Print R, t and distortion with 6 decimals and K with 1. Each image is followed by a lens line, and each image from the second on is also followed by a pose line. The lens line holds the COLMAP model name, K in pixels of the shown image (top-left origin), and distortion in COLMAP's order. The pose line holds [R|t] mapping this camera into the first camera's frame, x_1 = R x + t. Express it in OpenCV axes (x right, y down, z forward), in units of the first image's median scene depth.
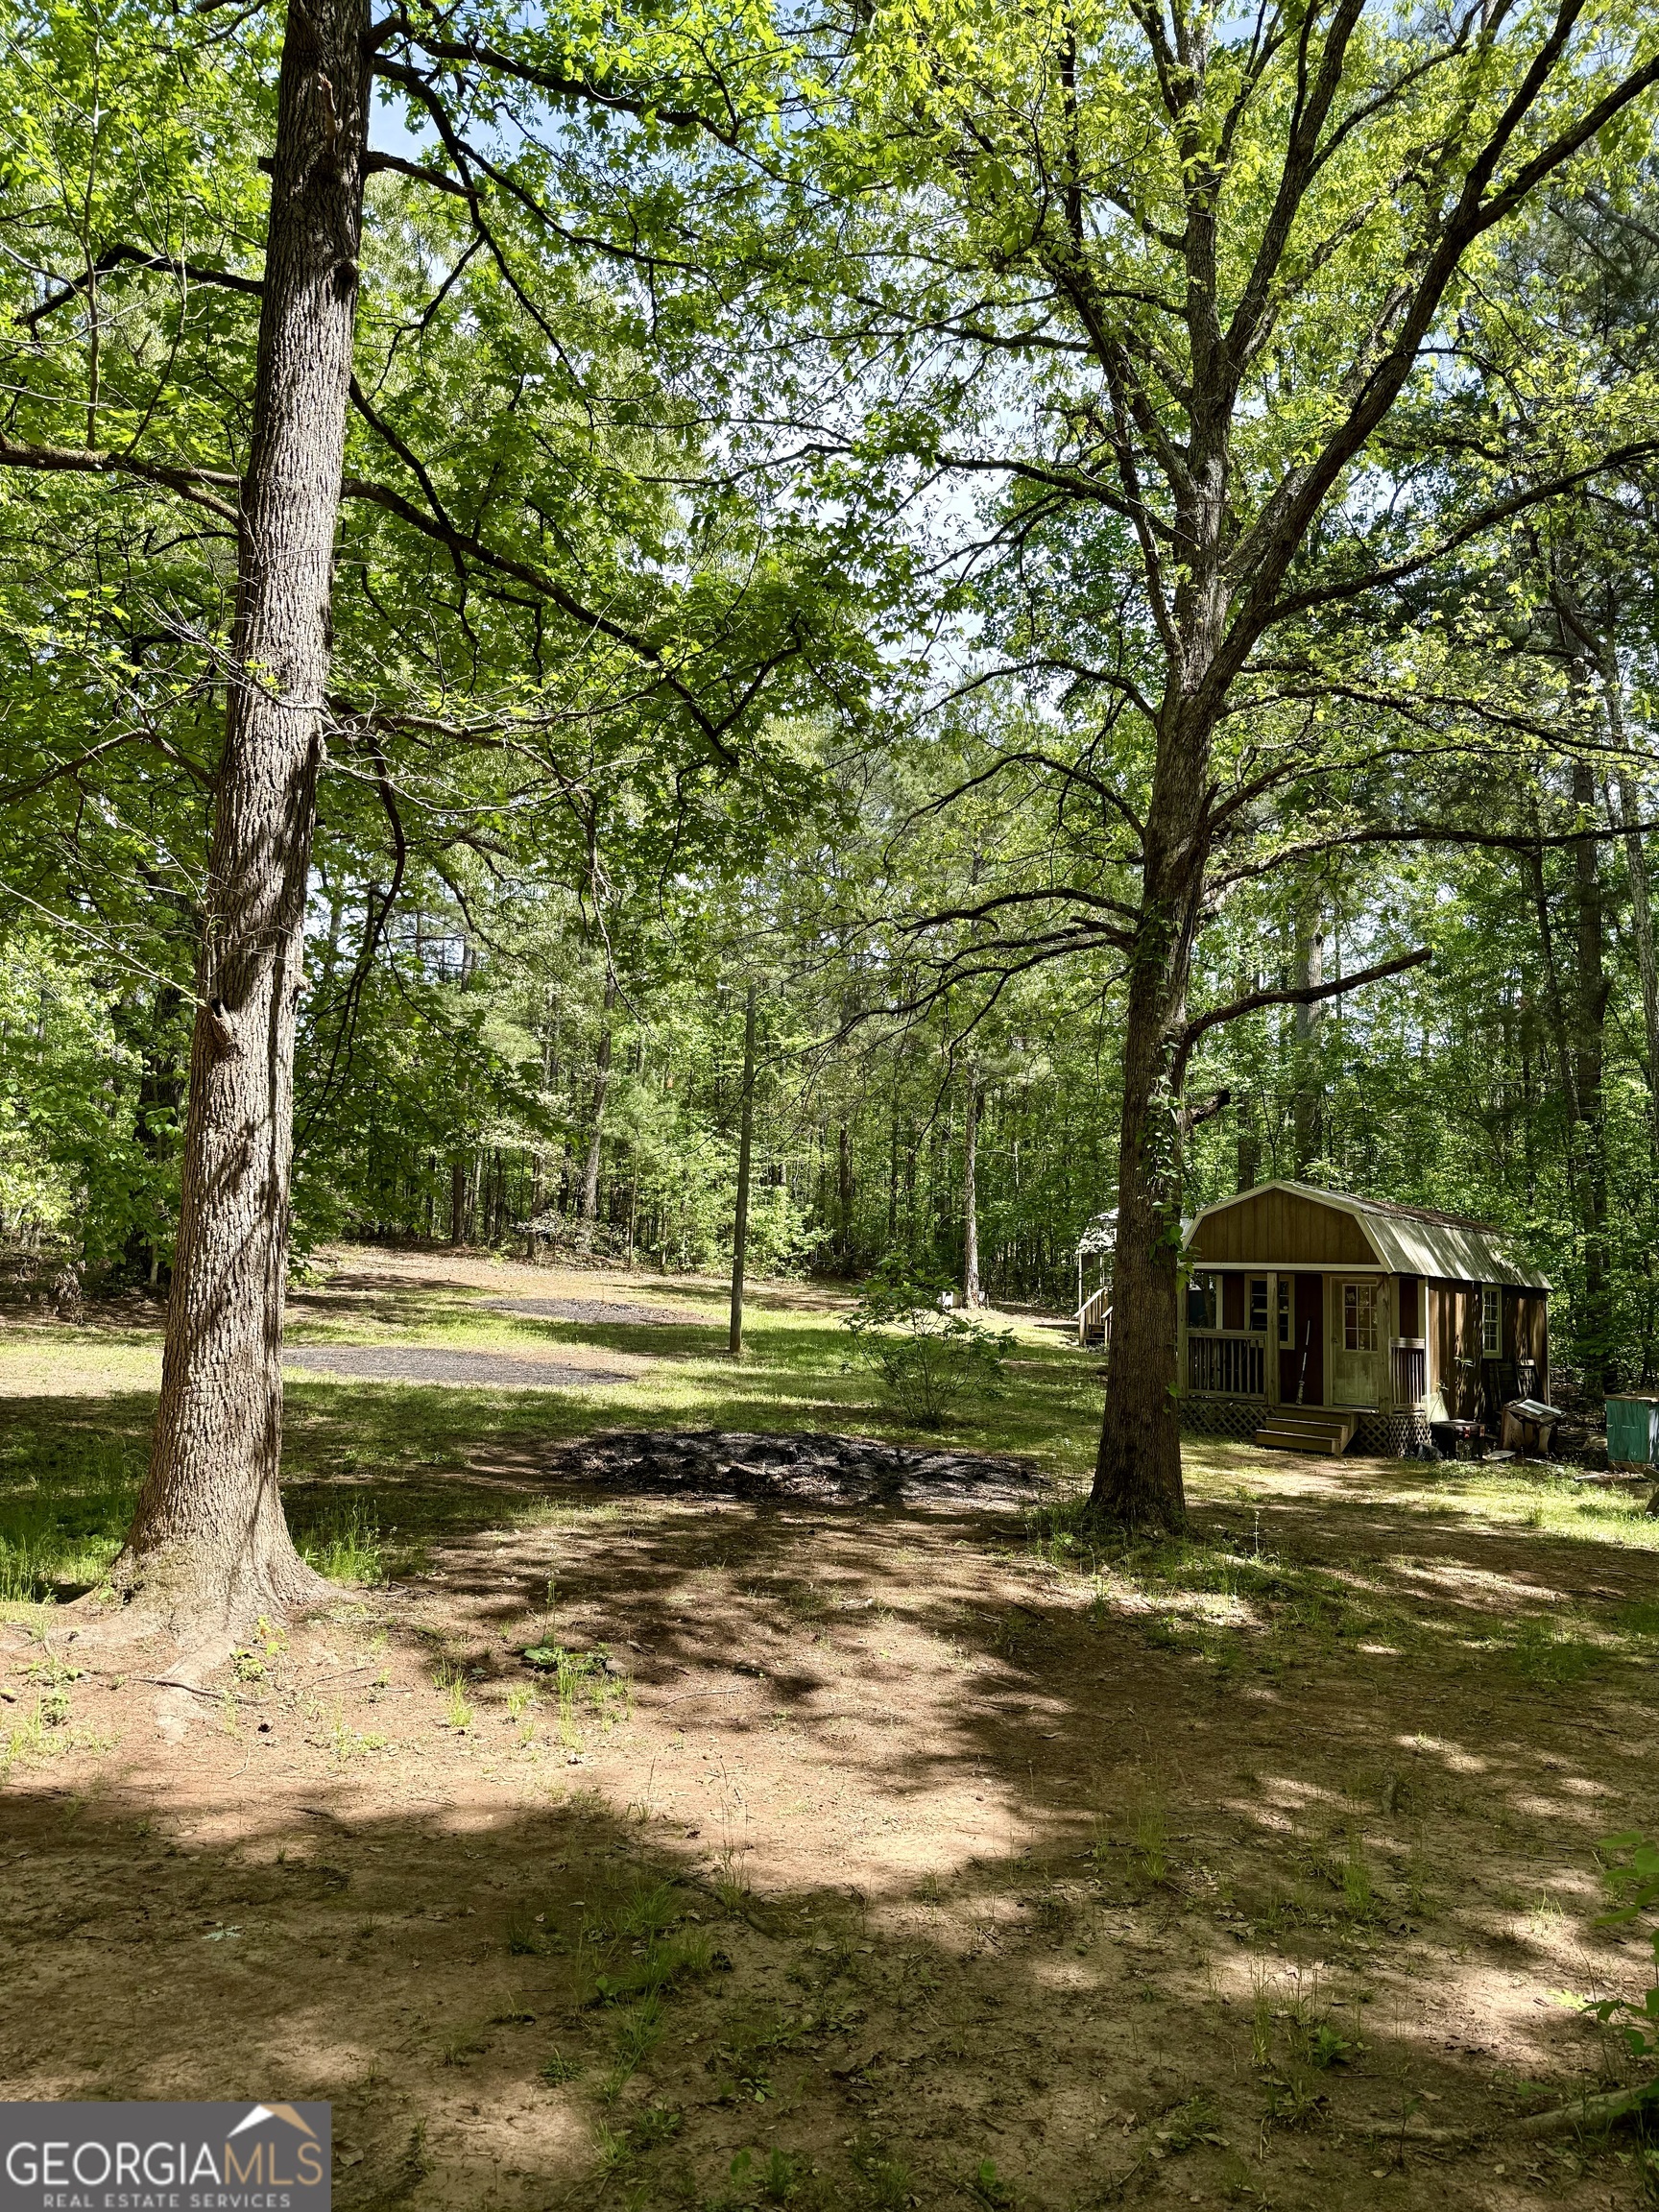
lens RADIAL K [[1577.0, 0, 833.7], [0, 1577.0, 1112.8], [0, 0, 1]] dist [0.083122, -0.073978]
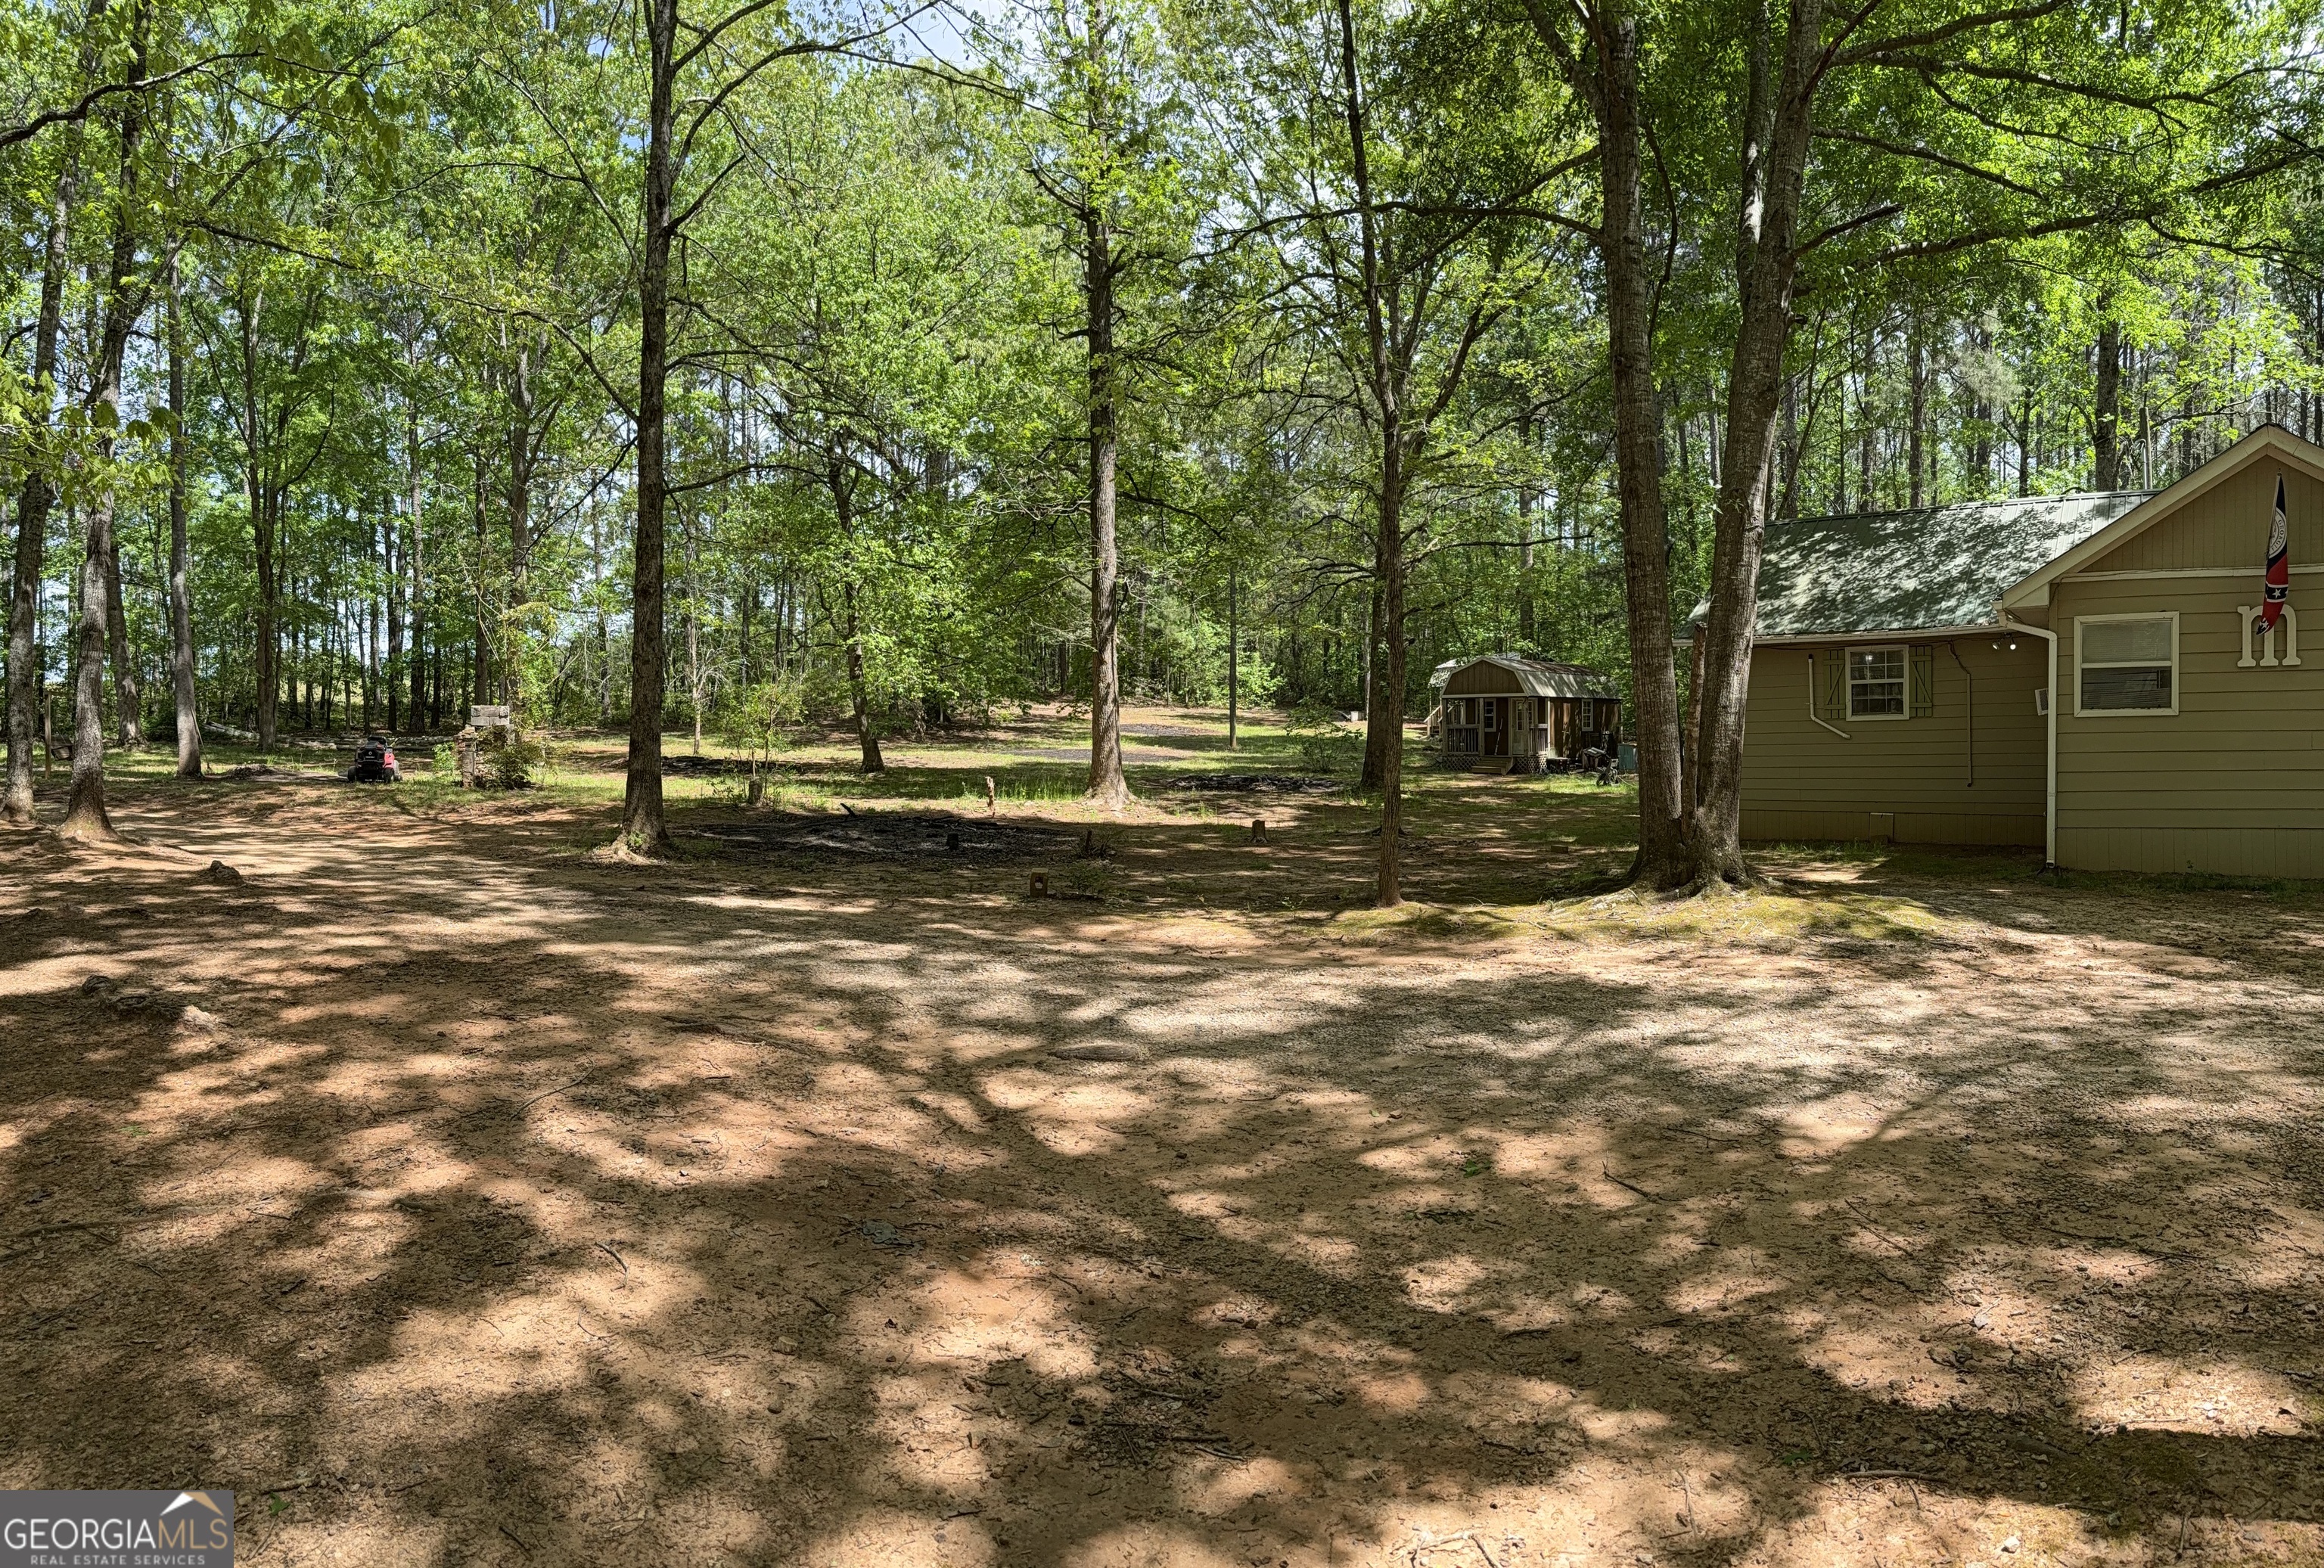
lens RADIAL K [[1623.8, 0, 1162.0], [0, 1623.8, 784.0], [0, 0, 1]] dist [-0.000048, -0.000024]
pose [[0.994012, -0.037631, -0.102588, 0.089492], [0.053138, 0.986813, 0.152893, -0.189841], [0.095482, -0.157429, 0.982904, -1.625084]]
